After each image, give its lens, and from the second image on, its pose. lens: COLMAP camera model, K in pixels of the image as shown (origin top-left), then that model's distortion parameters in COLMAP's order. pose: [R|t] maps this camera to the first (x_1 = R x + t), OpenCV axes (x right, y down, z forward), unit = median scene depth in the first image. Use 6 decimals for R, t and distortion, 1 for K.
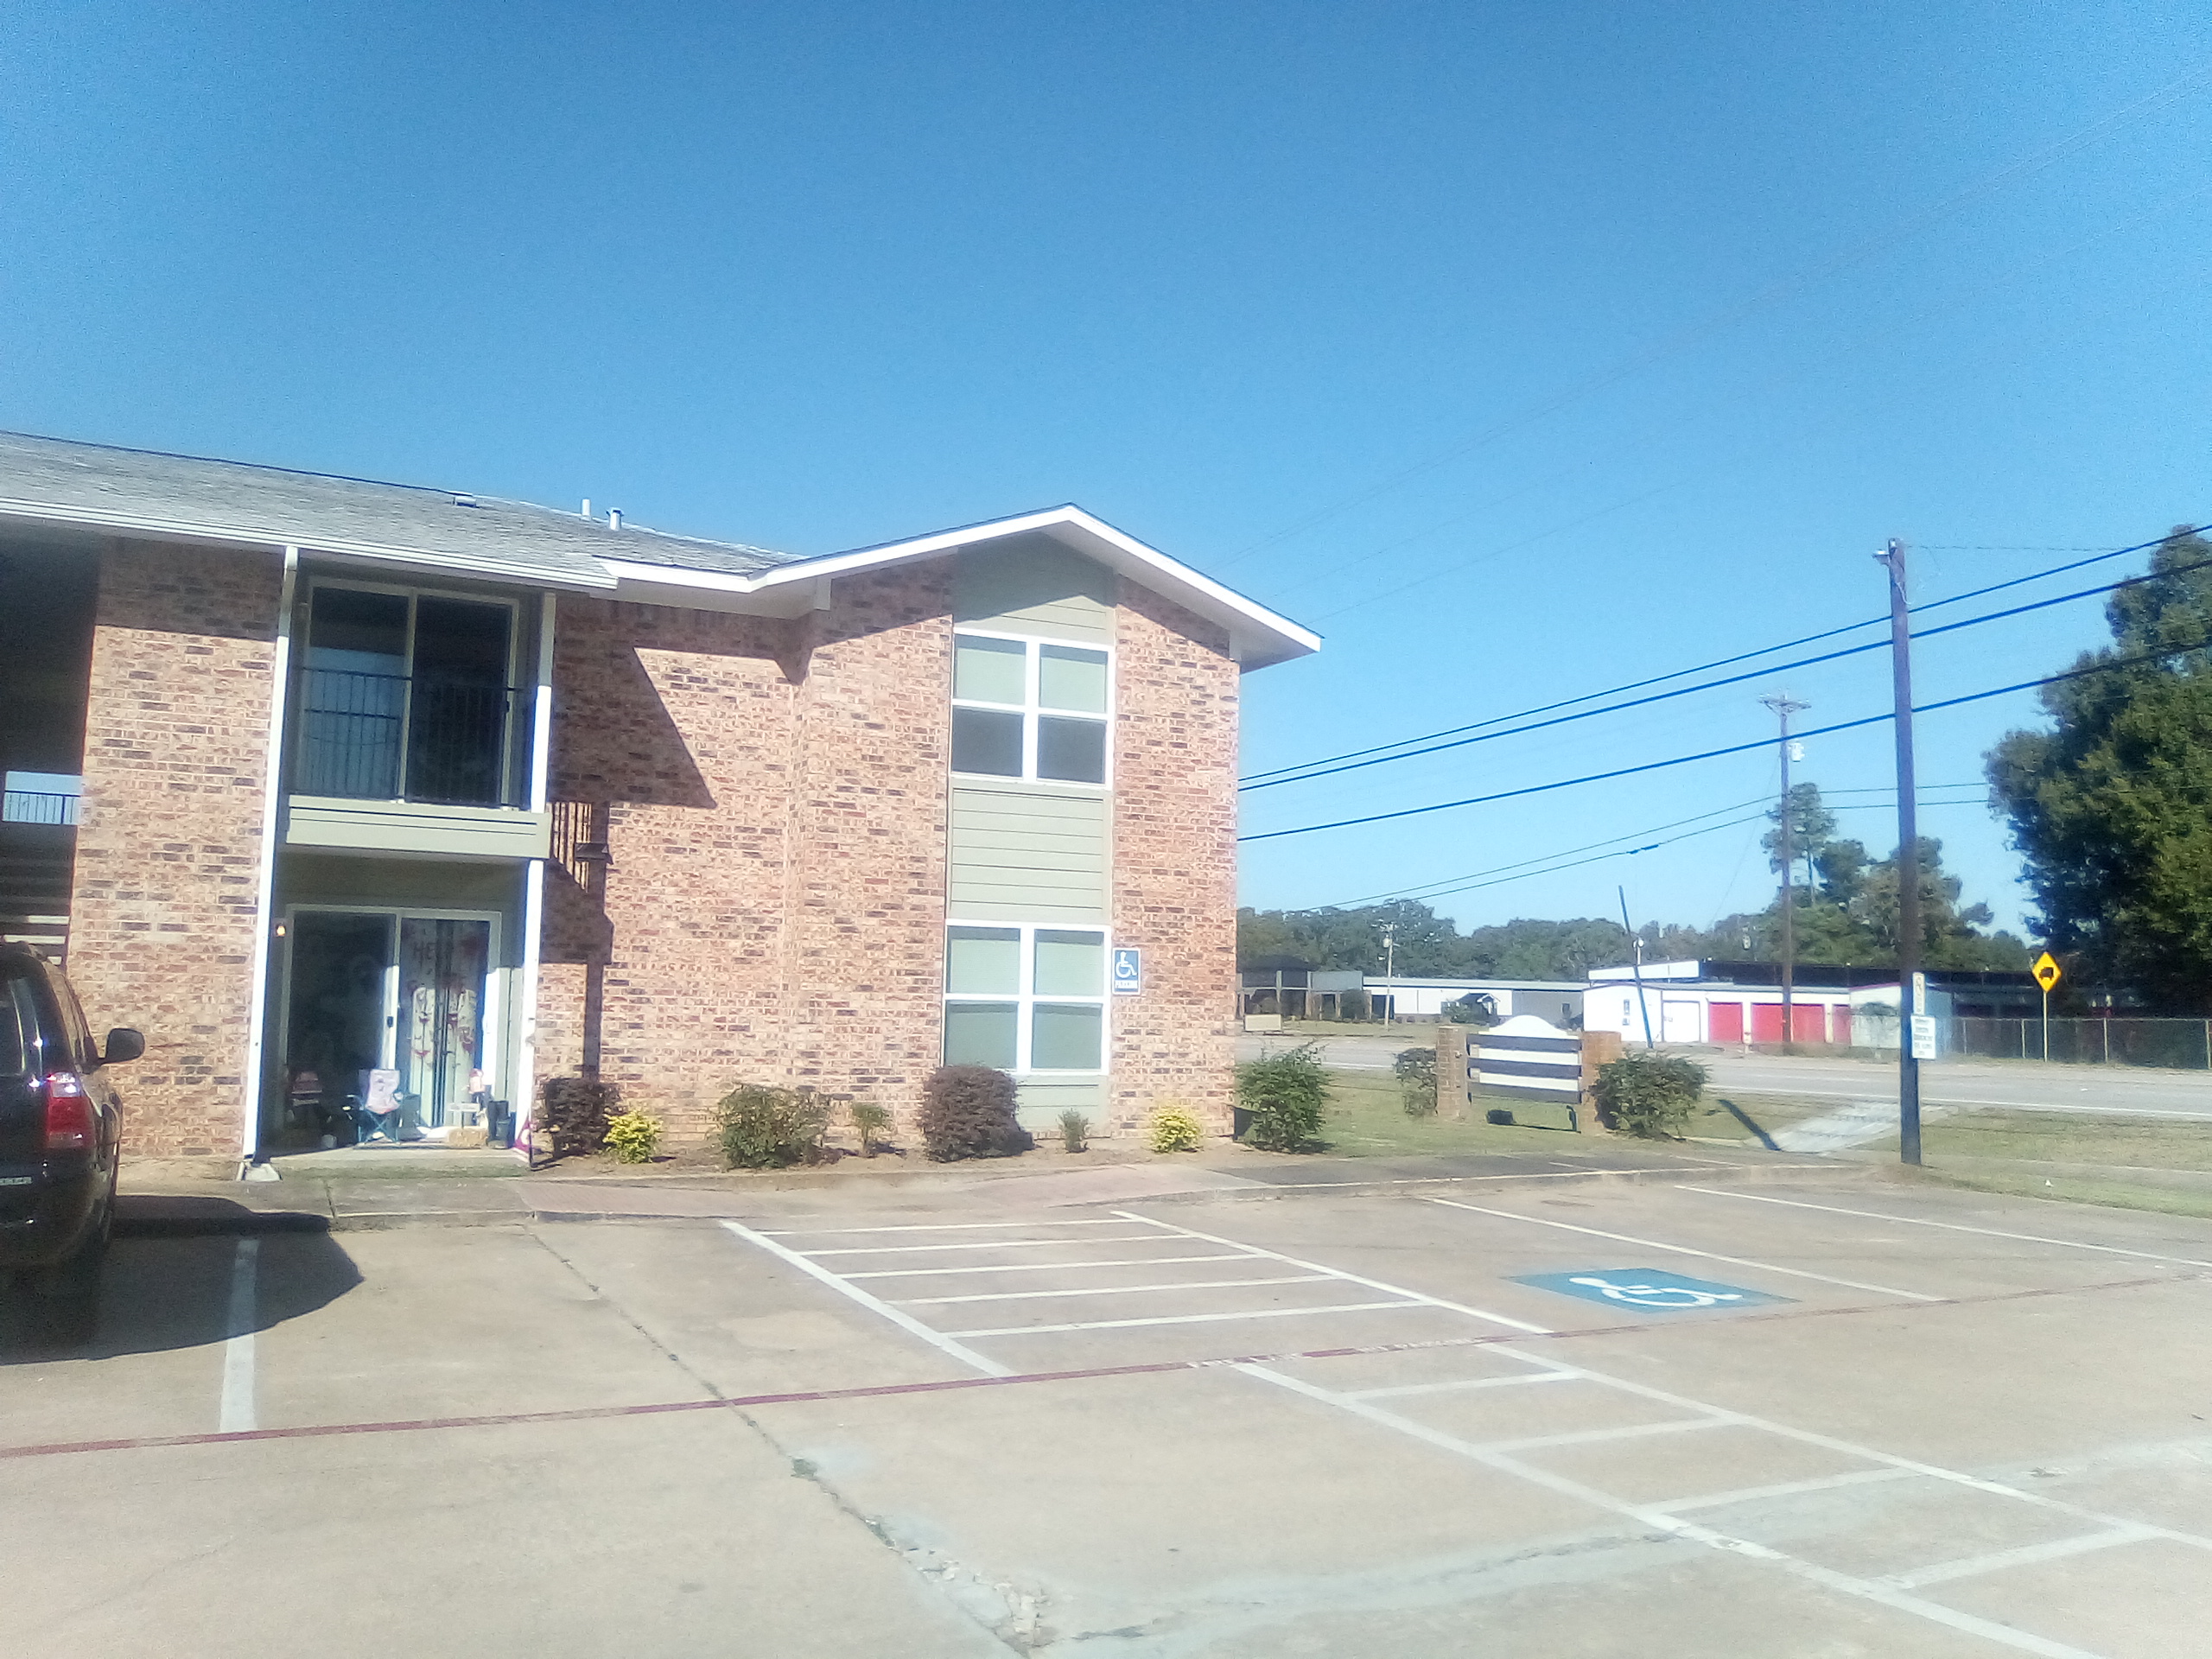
lens RADIAL K [[1753.8, 0, 1105.6], [0, 1753.8, 827.9], [0, 0, 1]] dist [-0.018572, -0.006974]
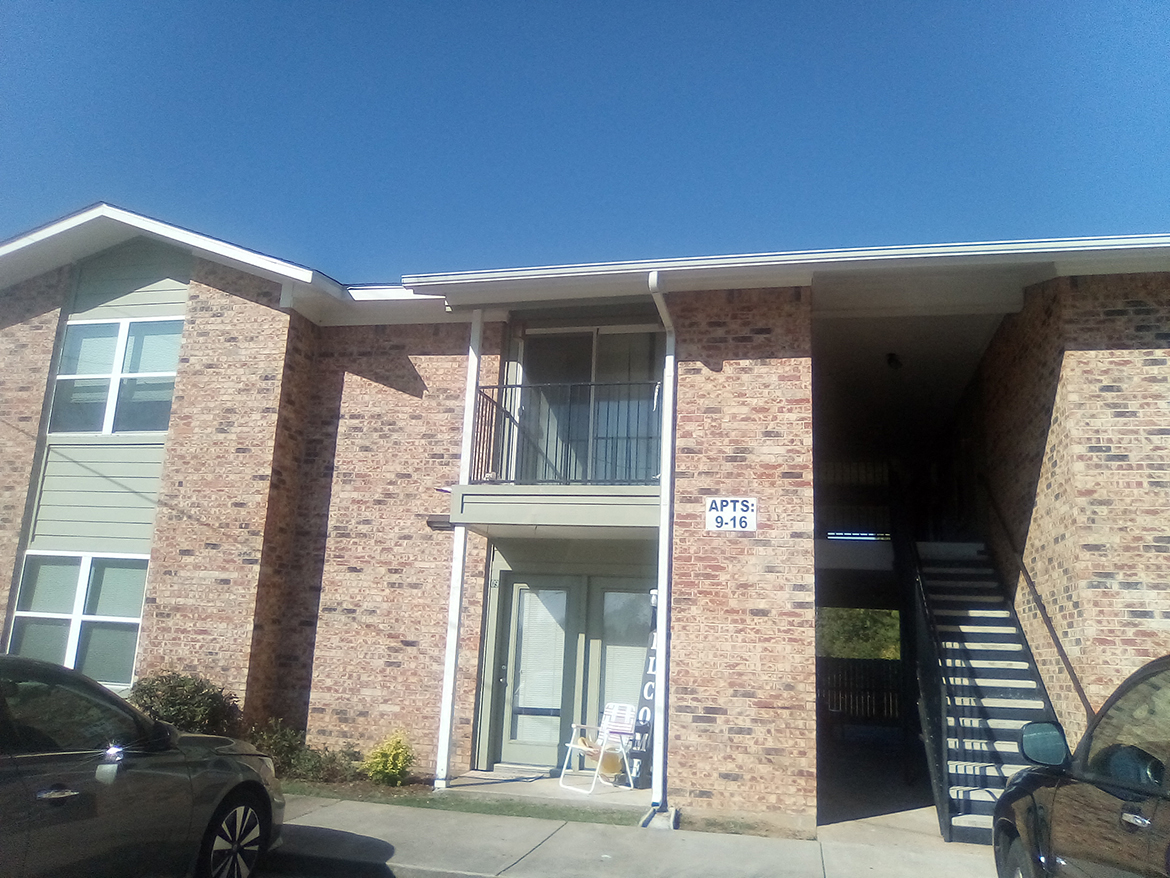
lens RADIAL K [[927.6, 0, 584.9], [0, 927.6, 439.6], [0, 0, 1]] dist [-0.018572, -0.006974]
pose [[0.784677, -0.124126, -0.607350, -0.463195], [0.031548, 0.986474, -0.160850, 0.030368], [0.619101, 0.107055, 0.777980, 0.330304]]
